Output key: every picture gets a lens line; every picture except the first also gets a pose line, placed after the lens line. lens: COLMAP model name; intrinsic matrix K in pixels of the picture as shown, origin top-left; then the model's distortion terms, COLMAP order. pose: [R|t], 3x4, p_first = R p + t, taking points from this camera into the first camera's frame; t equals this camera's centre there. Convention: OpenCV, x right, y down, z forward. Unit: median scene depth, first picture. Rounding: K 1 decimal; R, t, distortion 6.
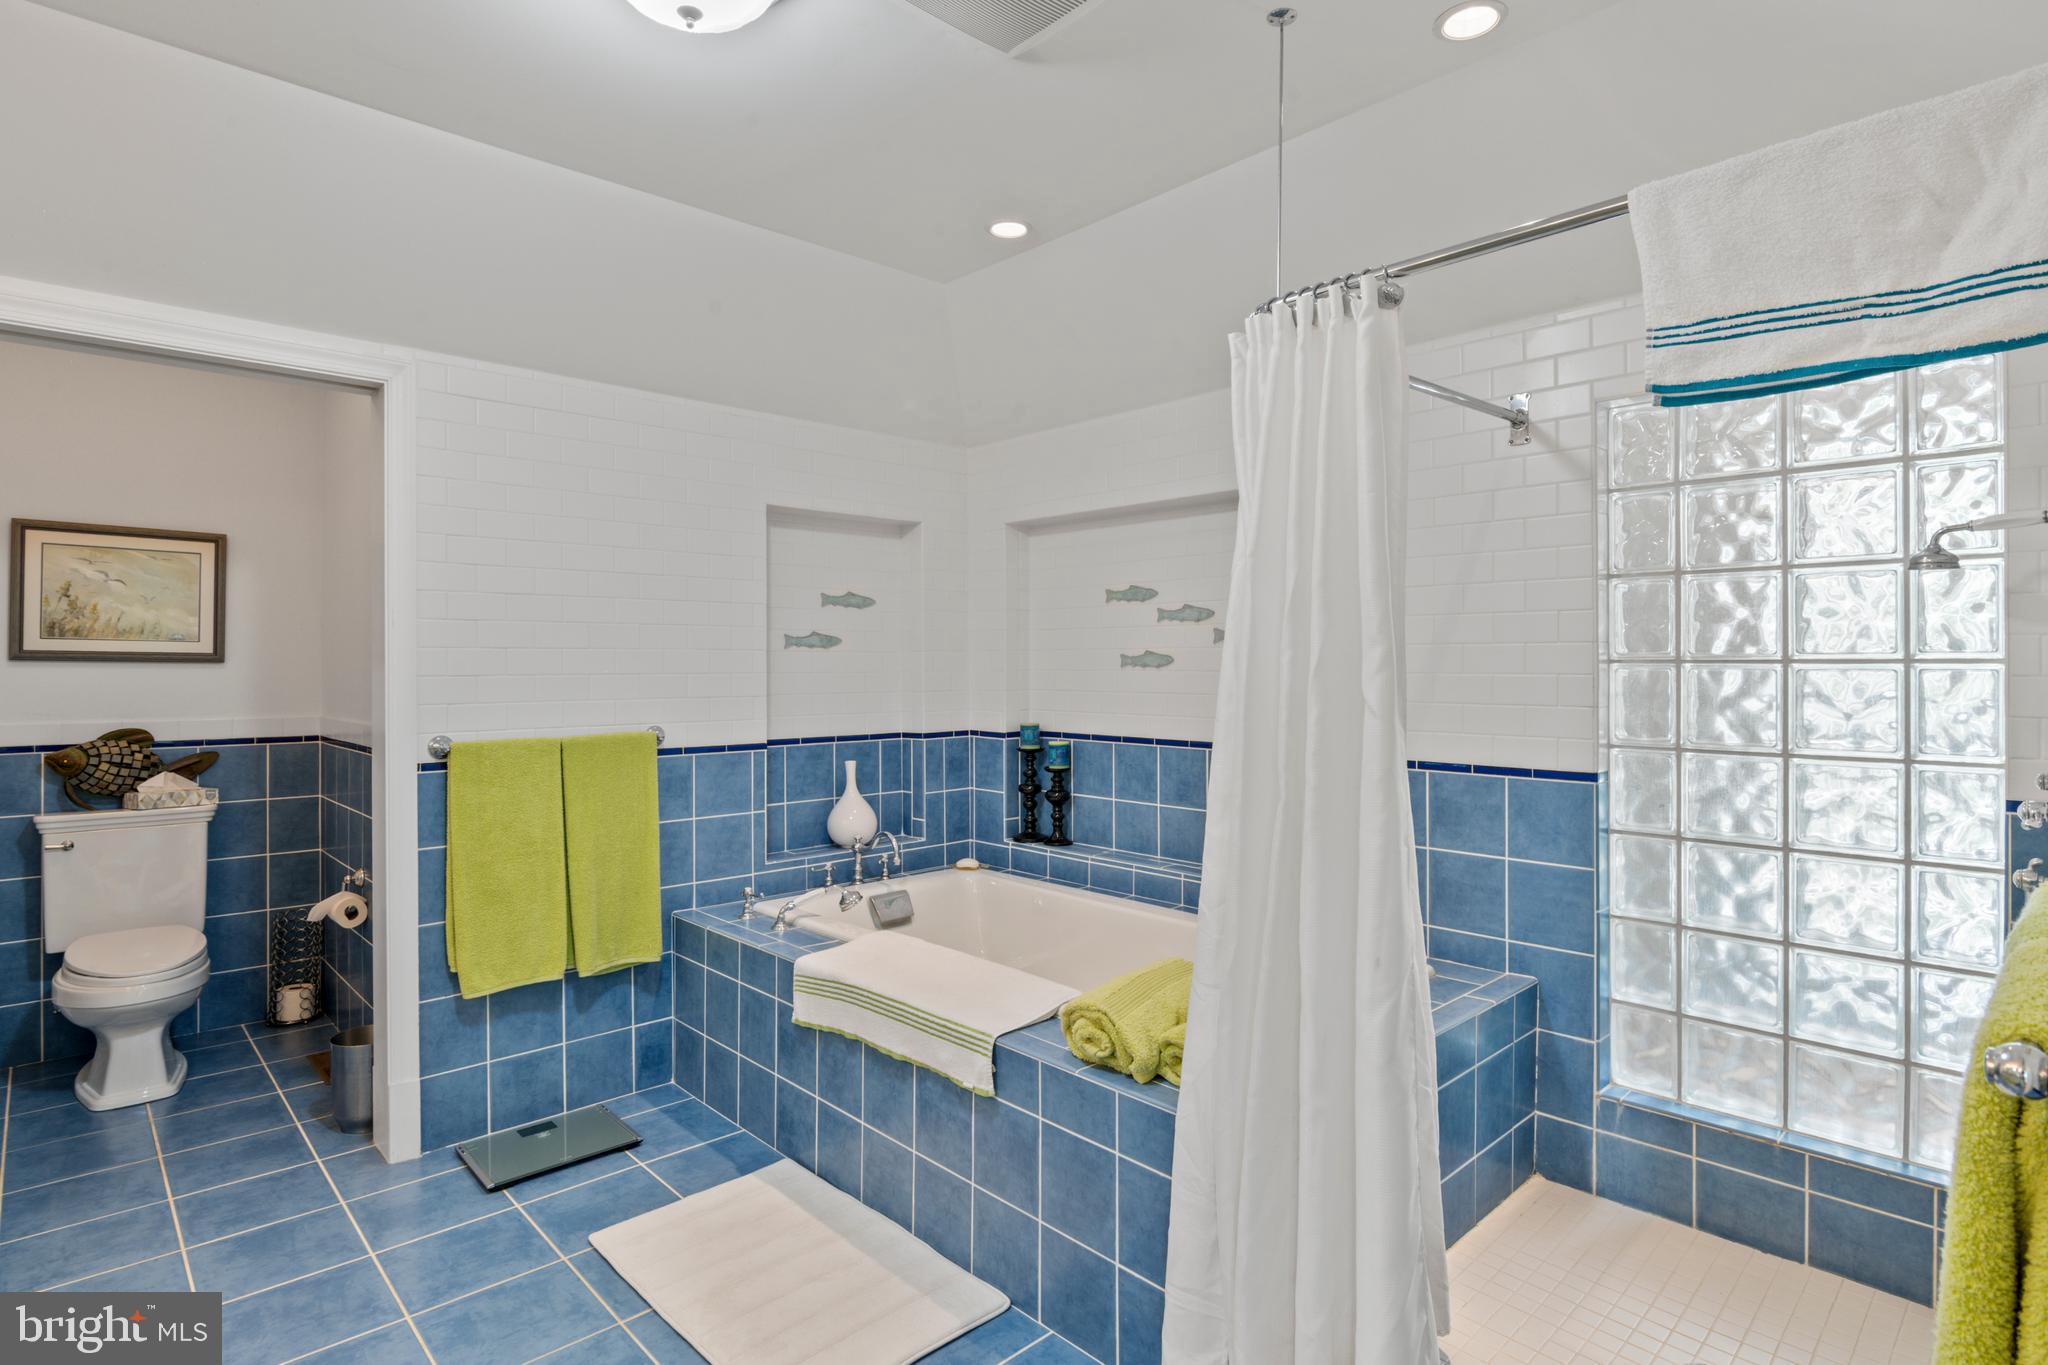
lens RADIAL K [[1046.0, 0, 1021.7], [0, 1046.0, 667.5], [0, 0, 1]] dist [-0.015338, -0.000308]
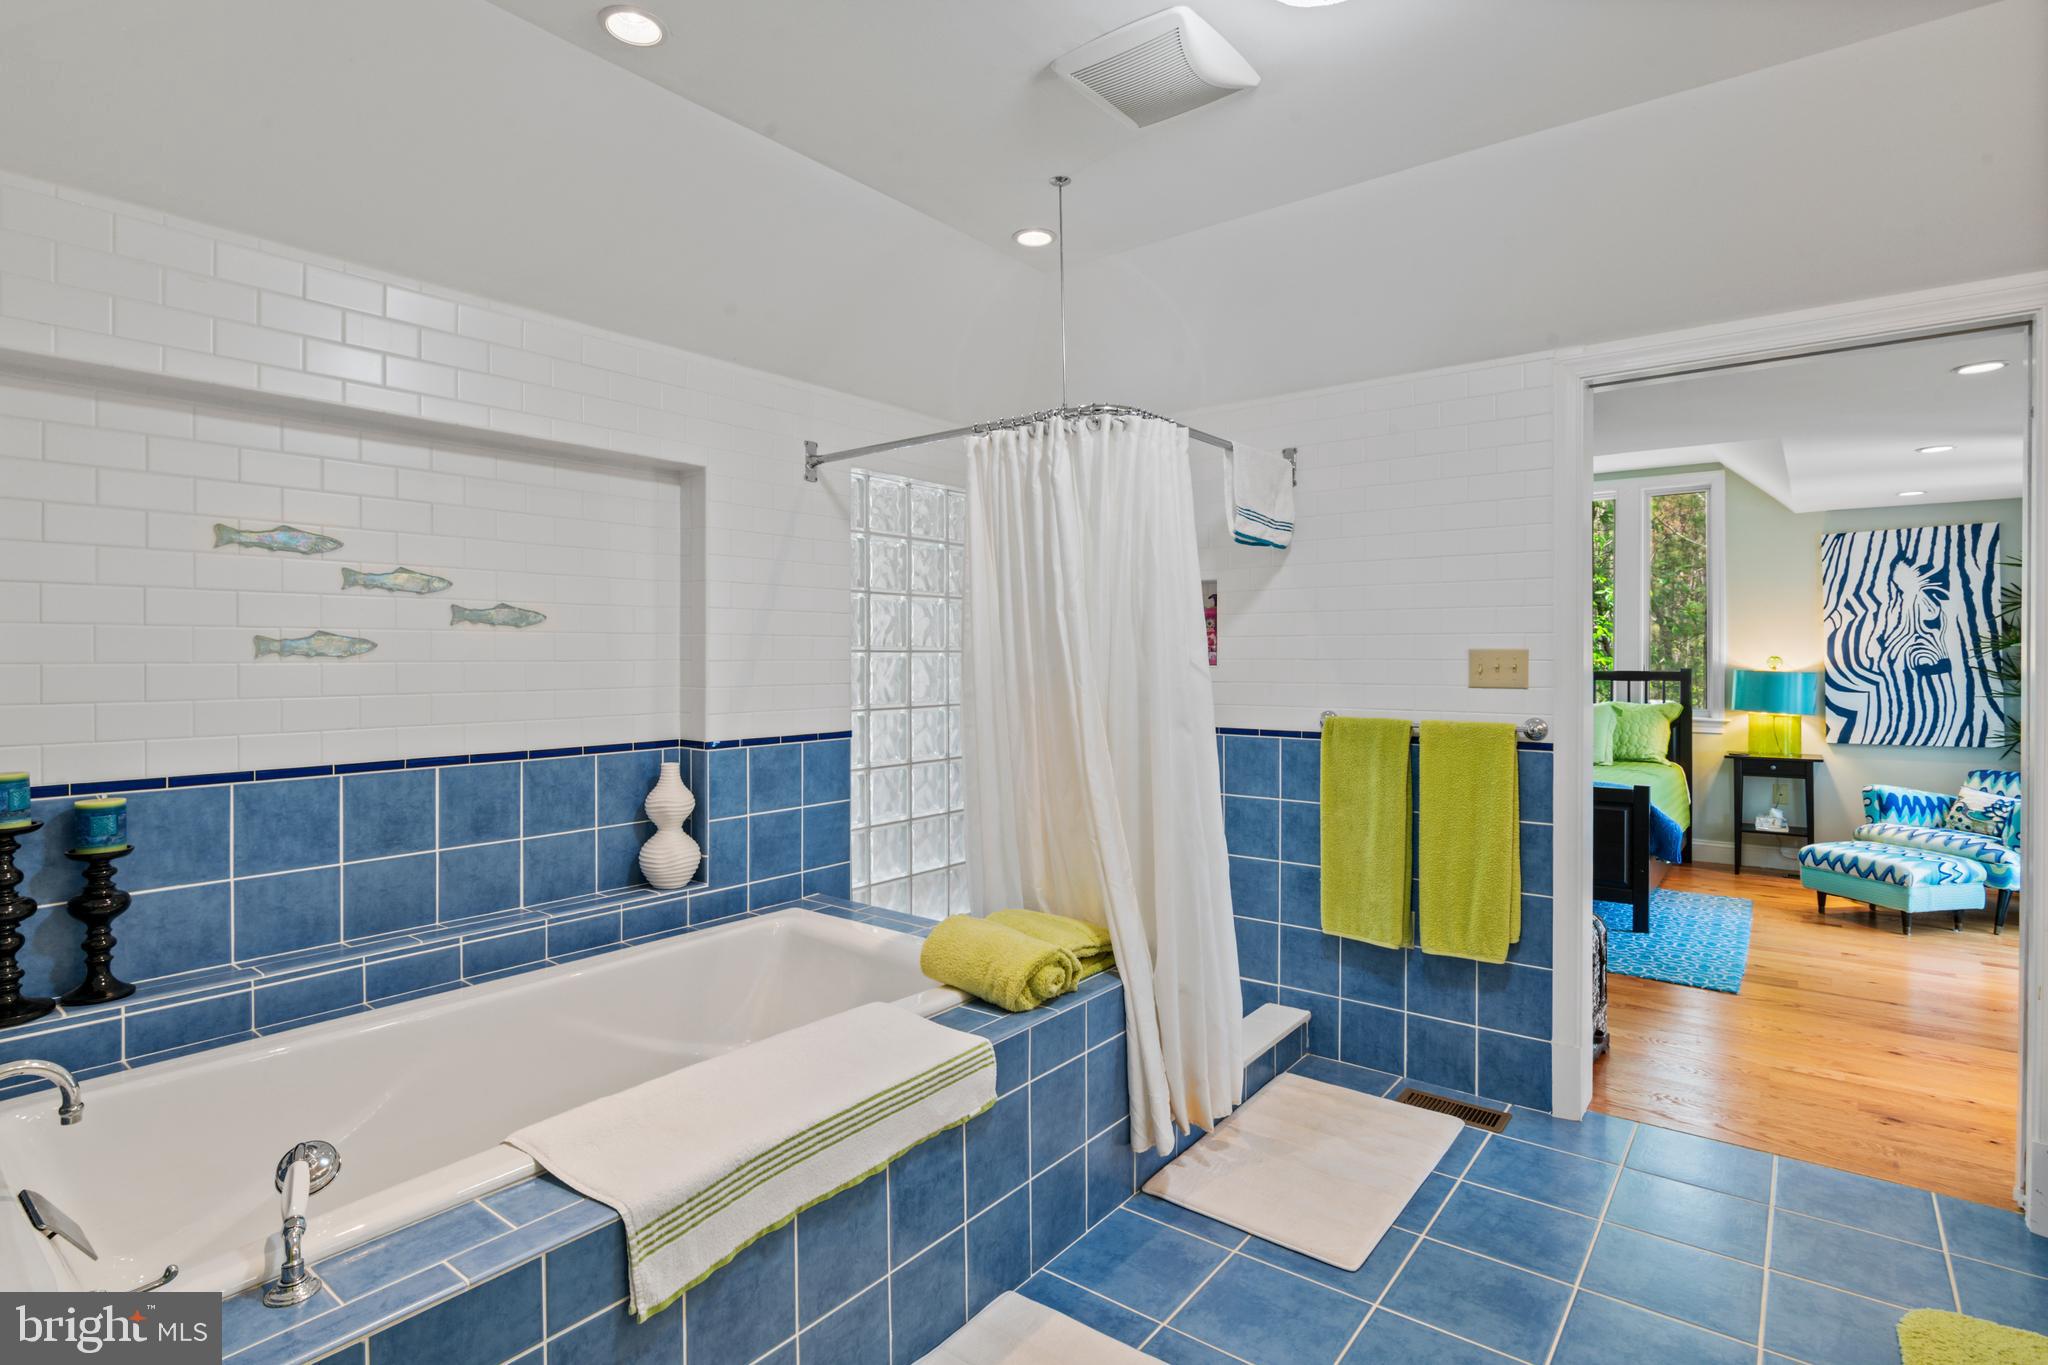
lens RADIAL K [[1025.3, 0, 1027.3], [0, 1025.3, 662.0], [0, 0, 1]] dist [0.002270, -0.001973]
pose [[-0.159750, -0.008147, 0.987124, -0.701616], [0.001059, 0.999964, 0.008425, -0.002333], [-0.987157, 0.002391, -0.159735, 0.814464]]
